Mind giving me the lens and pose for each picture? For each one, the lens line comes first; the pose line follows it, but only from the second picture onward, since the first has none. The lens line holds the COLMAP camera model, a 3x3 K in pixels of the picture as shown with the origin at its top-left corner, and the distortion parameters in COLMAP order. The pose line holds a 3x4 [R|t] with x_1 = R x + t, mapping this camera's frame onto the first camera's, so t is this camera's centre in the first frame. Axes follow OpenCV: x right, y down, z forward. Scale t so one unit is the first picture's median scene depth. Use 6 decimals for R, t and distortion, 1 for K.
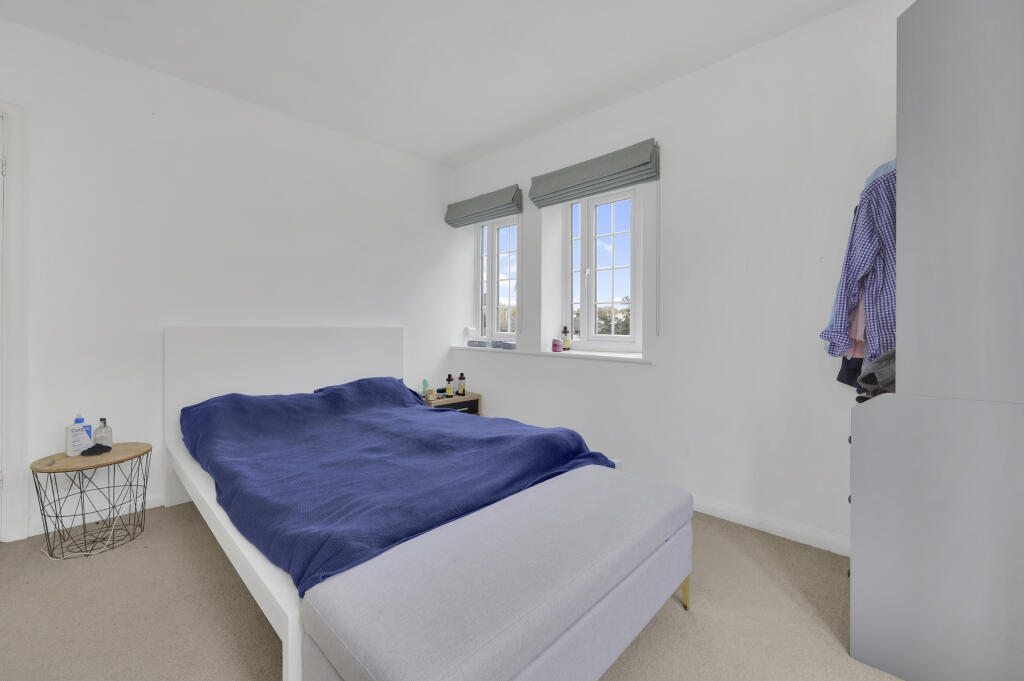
lens RADIAL K [[410.6, 0, 512.3], [0, 410.6, 333.1], [0, 0, 1]] dist [0.000433, 0.000094]
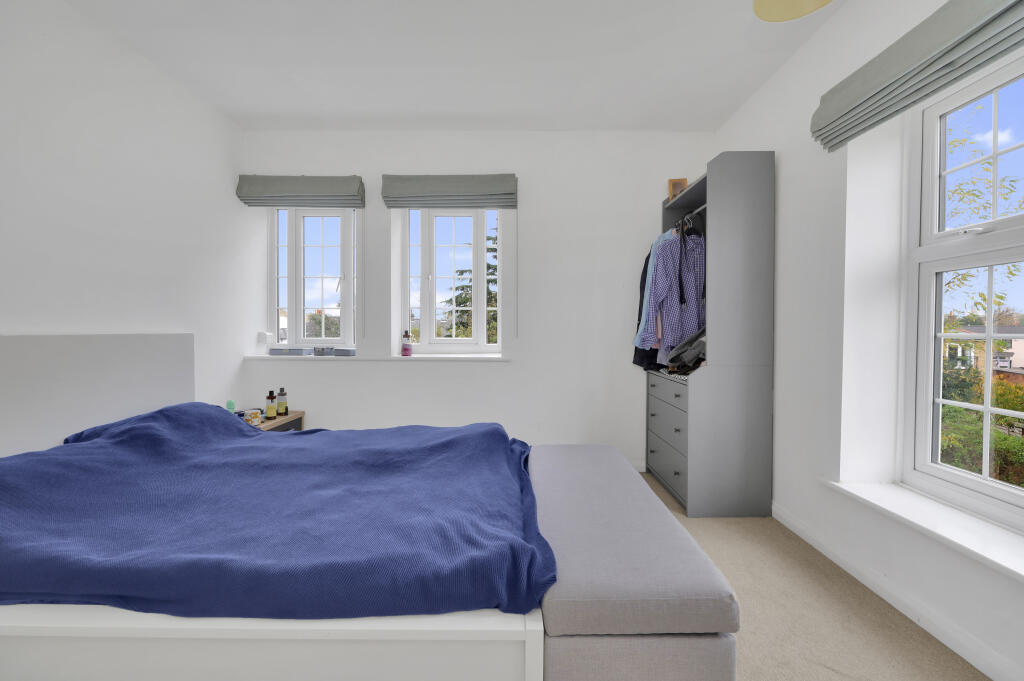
lens RADIAL K [[410.6, 0, 512.4], [0, 410.6, 339.7], [0, 0, 1]] dist [0.000433, 0.000094]
pose [[0.729385, -0.023231, 0.683709, -0.356277], [0.014484, 0.999724, 0.018517, -0.008005], [-0.683950, -0.003604, 0.729520, 0.087453]]
